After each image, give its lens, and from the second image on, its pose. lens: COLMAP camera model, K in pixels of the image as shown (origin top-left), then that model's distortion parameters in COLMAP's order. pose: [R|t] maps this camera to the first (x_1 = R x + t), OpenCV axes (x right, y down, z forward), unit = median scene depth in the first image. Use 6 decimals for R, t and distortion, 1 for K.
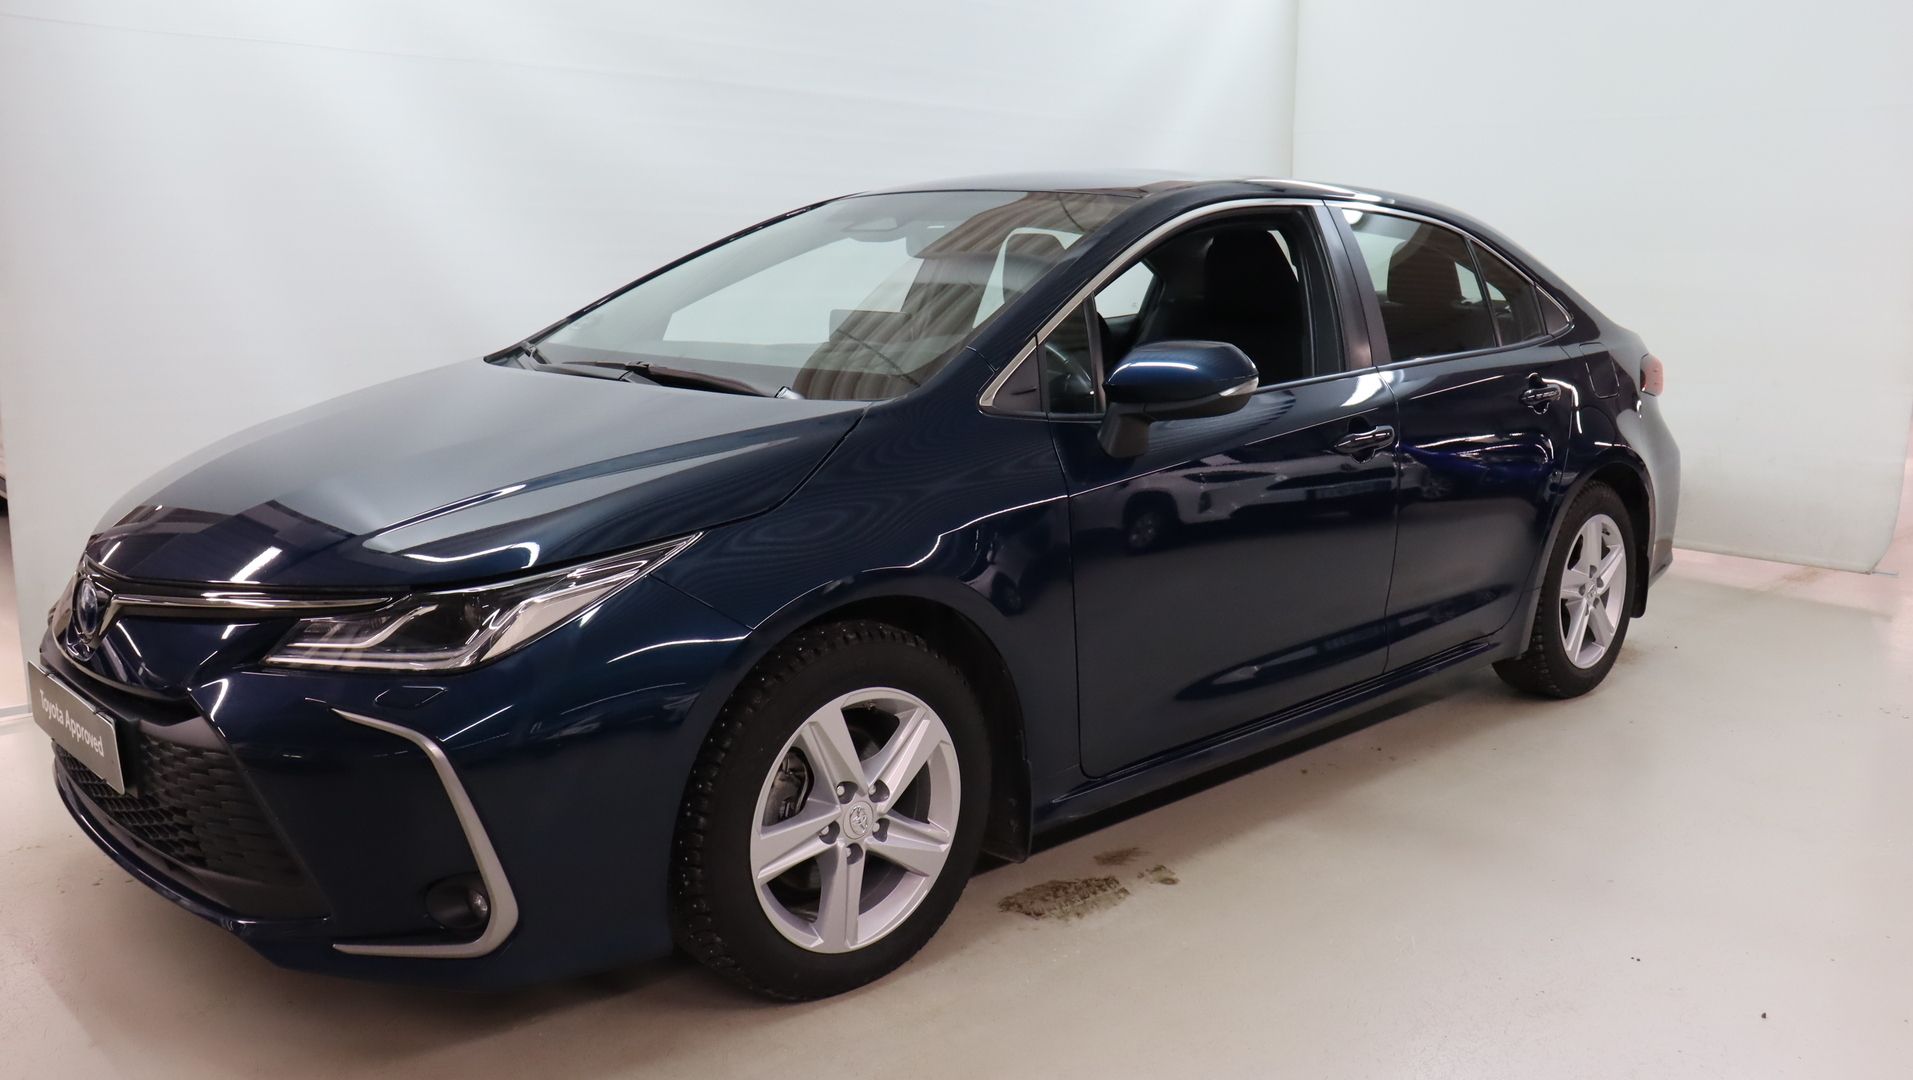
lens RADIAL K [[1663.4, 0, 959.3], [0, 1663.4, 422.8], [0, 0, 1]] dist [-0.205404, 0.210047]
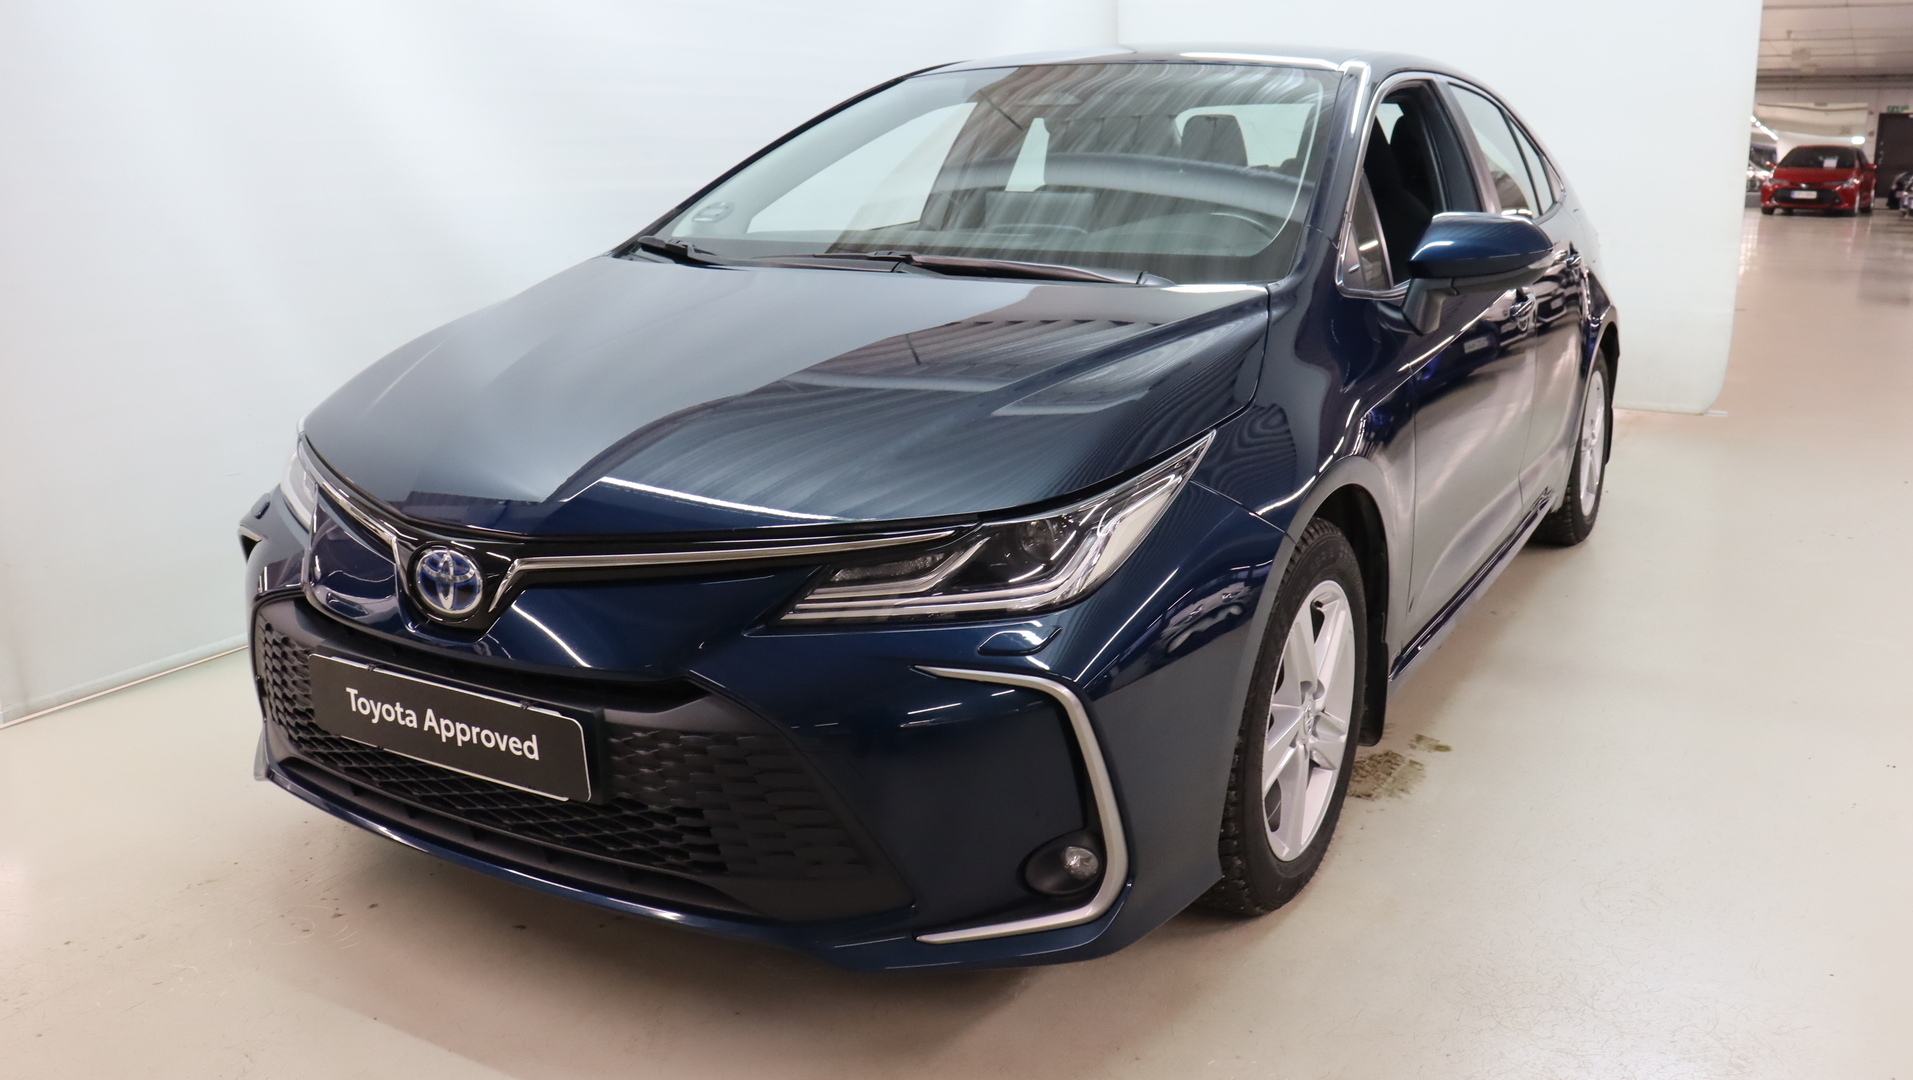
lens RADIAL K [[1663.4, 0, 959.3], [0, 1663.4, 422.8], [0, 0, 1]] dist [-0.205404, 0.210047]
pose [[0.955549, -0.057024, 0.289266, -0.537721], [0.037372, 0.996630, 0.073018, -0.010344], [-0.292455, -0.058961, 0.954460, 0.154535]]
